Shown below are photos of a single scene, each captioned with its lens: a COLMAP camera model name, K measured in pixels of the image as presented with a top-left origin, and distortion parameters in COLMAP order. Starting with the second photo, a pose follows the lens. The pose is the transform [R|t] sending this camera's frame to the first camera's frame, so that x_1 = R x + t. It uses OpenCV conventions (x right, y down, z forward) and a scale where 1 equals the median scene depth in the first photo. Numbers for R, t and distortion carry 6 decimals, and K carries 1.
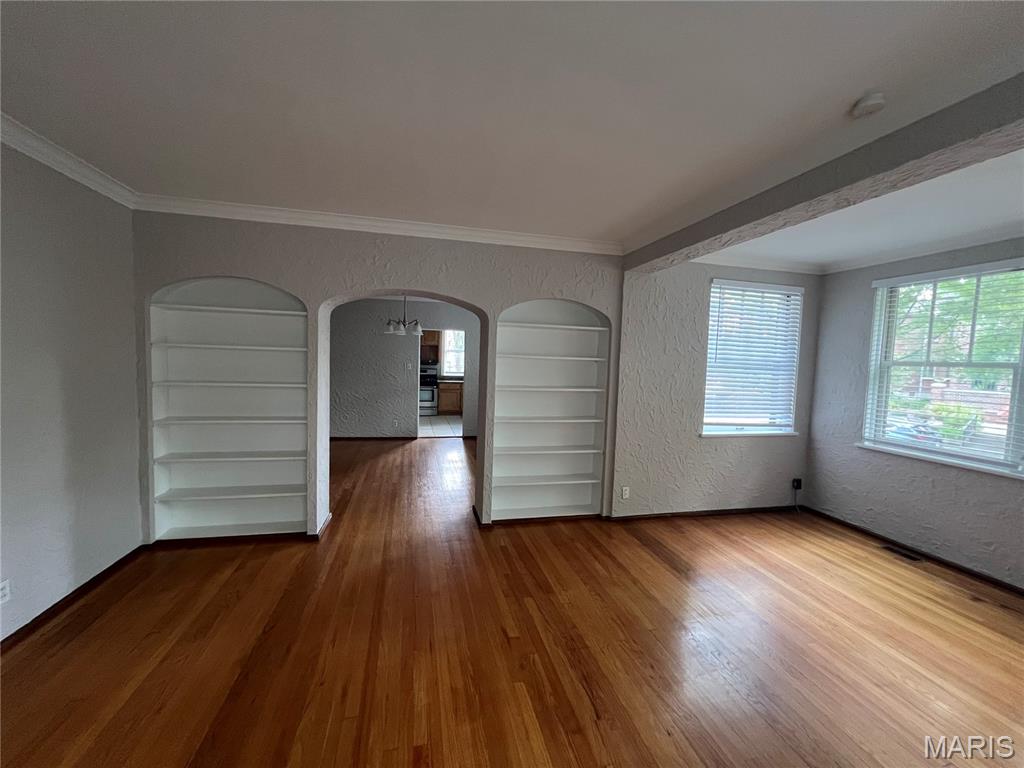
lens RADIAL K [[411.4, 0, 511.9], [0, 411.4, 385.5], [0, 0, 1]] dist [0.004668, 0.000109]
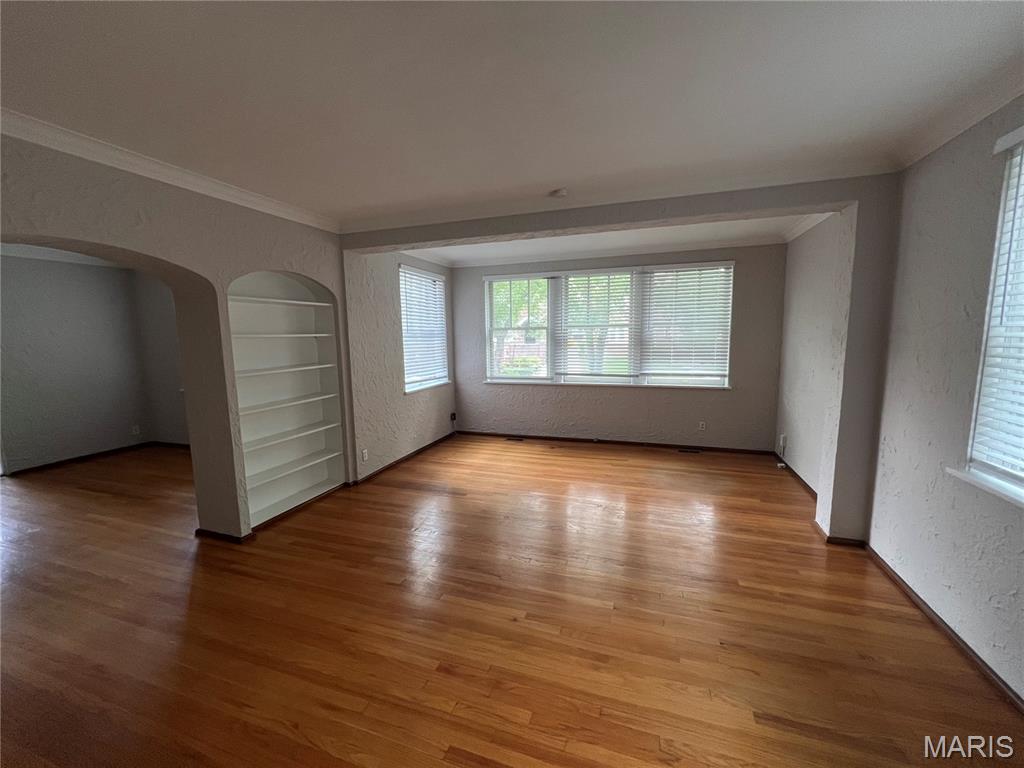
lens RADIAL K [[411.4, 0, 507.7], [0, 411.4, 385.1], [0, 0, 1]] dist [0.004668, 0.000109]
pose [[0.540307, -0.147166, 0.828499, -0.412718], [0.089715, 0.989050, 0.117177, -0.020455], [-0.836672, 0.011017, 0.547594, 0.072805]]
